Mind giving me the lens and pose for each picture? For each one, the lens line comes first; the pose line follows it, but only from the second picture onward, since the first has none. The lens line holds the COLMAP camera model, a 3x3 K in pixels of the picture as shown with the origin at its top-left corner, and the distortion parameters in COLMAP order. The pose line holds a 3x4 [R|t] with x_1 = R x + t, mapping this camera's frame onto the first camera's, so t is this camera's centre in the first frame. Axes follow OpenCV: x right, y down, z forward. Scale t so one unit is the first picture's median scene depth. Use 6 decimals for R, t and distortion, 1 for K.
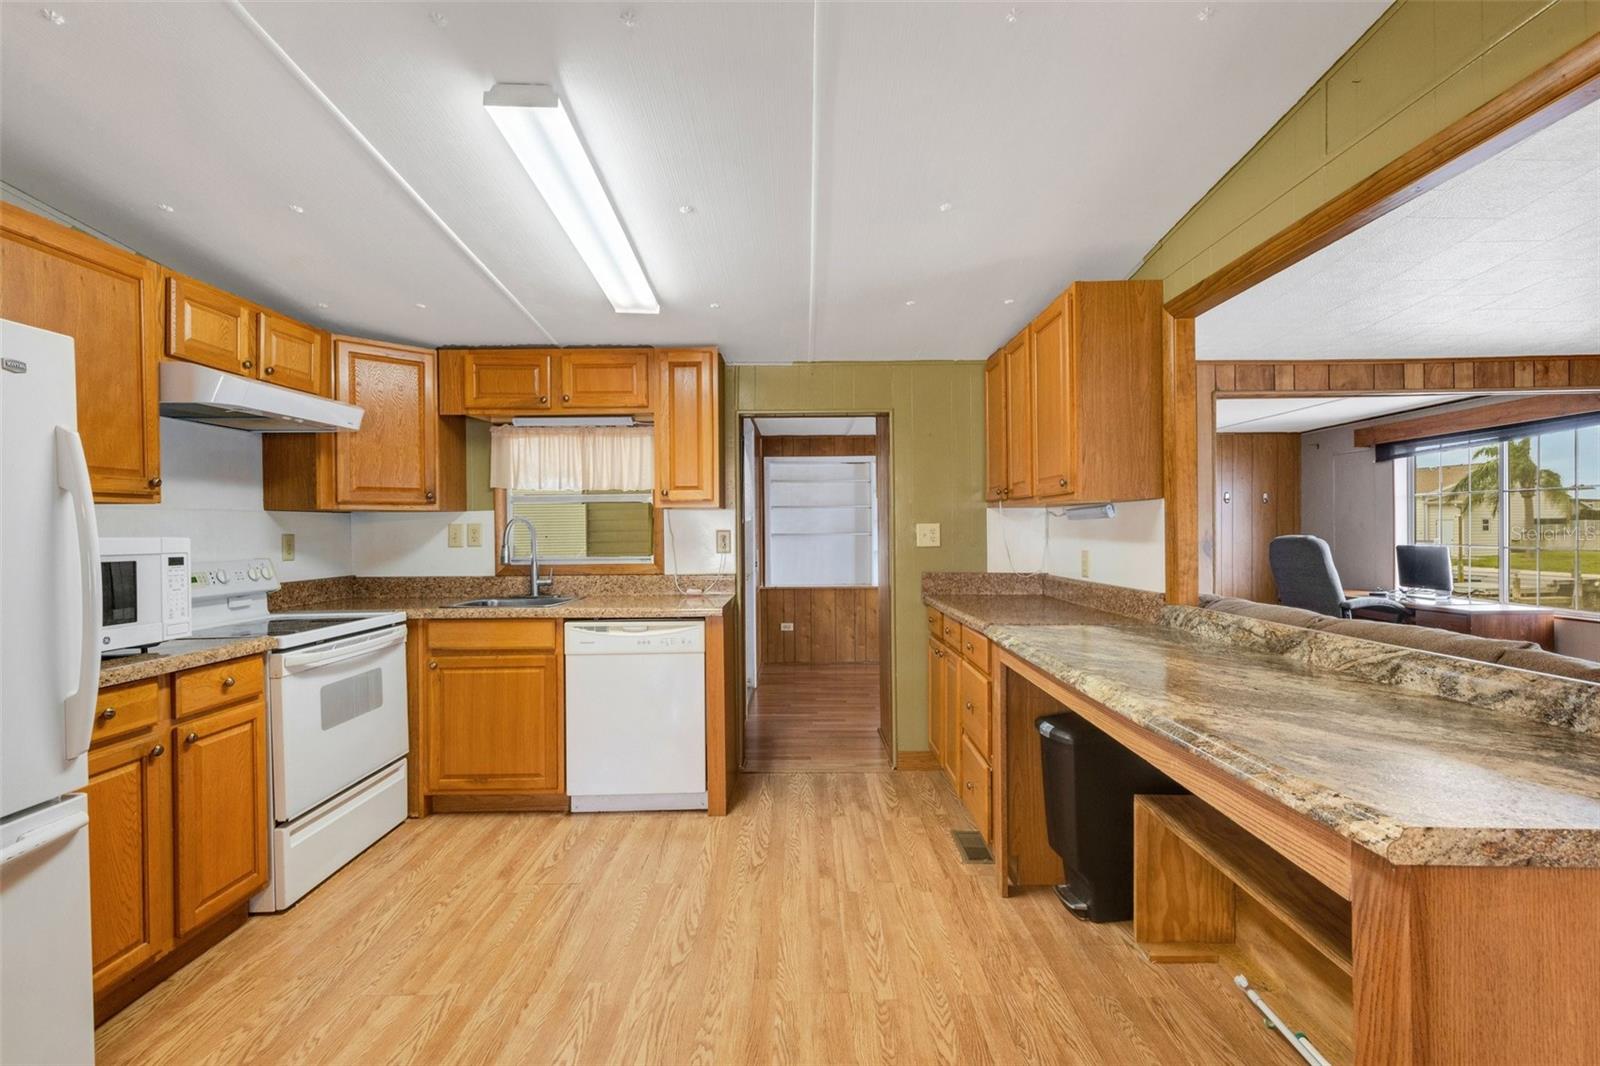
lens RADIAL K [[745.1, 0, 800.0], [0, 745.1, 533.0], [0, 0, 1]] dist [0.009565, -0.000203]
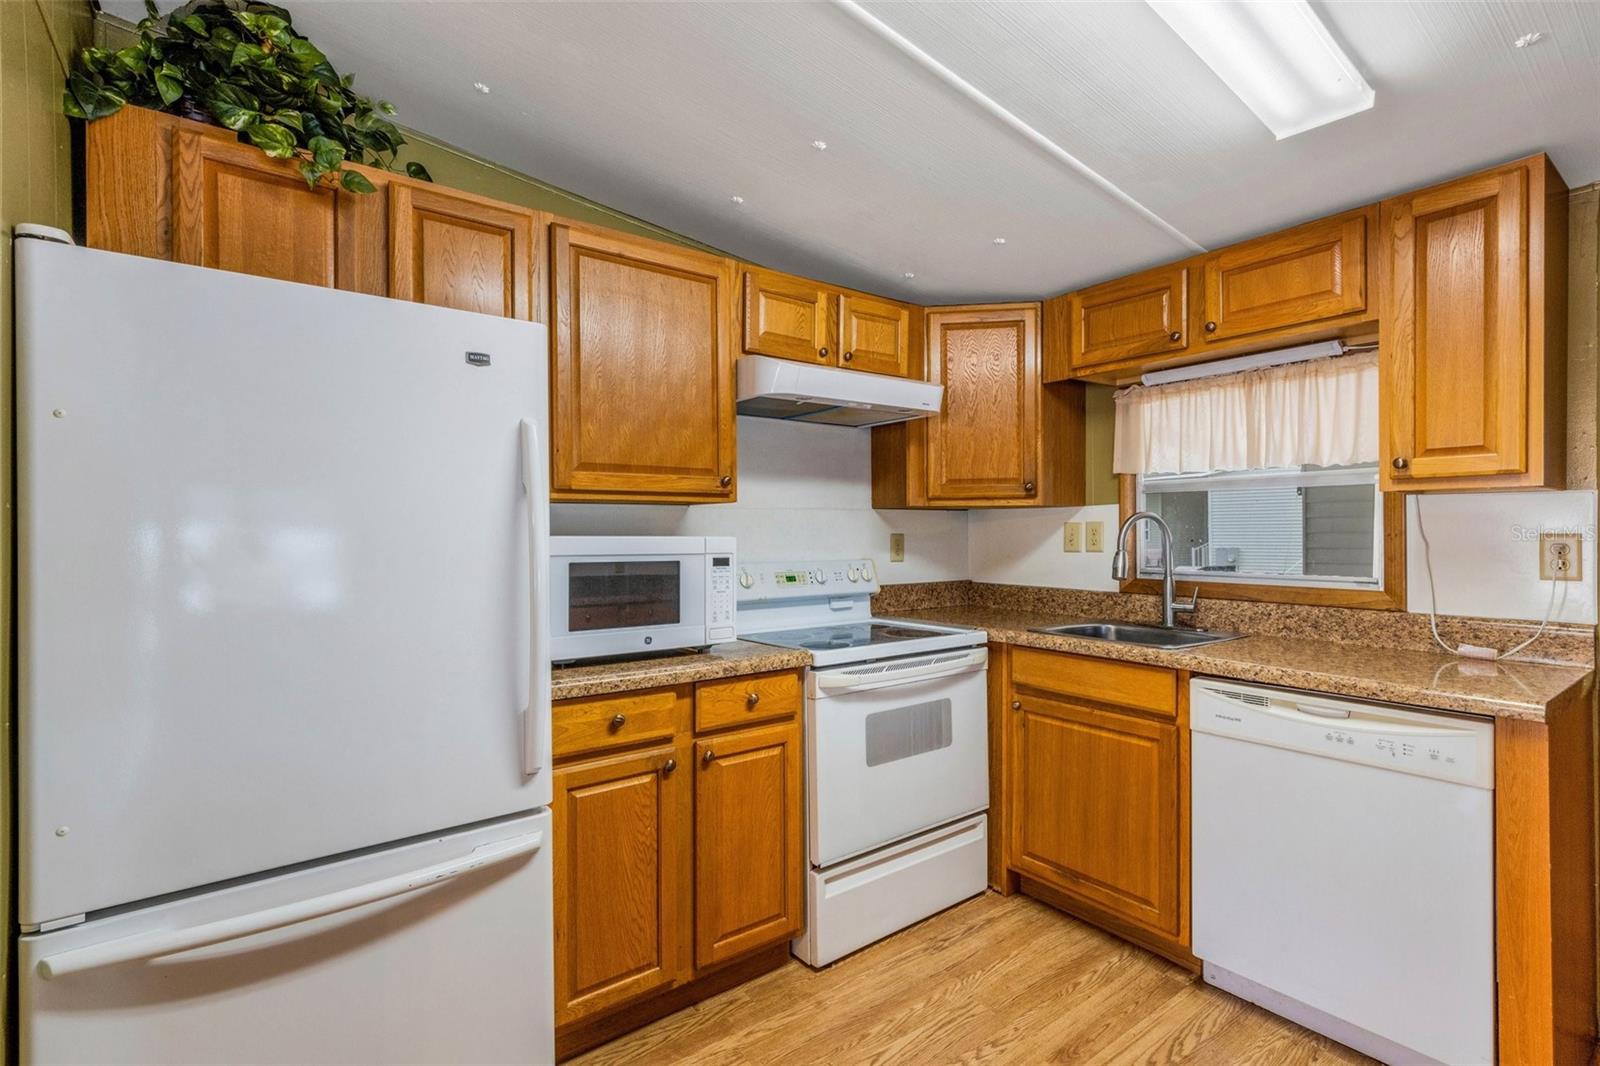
lens RADIAL K [[733.5, 0, 800.0], [0, 733.5, 531.2], [0, 0, 1]] dist [0.004030, -0.000191]
pose [[0.602158, 0.006721, -0.798348, -0.020454], [-0.007691, 0.999967, 0.002617, -0.002989], [0.798340, 0.004564, 0.602190, 0.365444]]
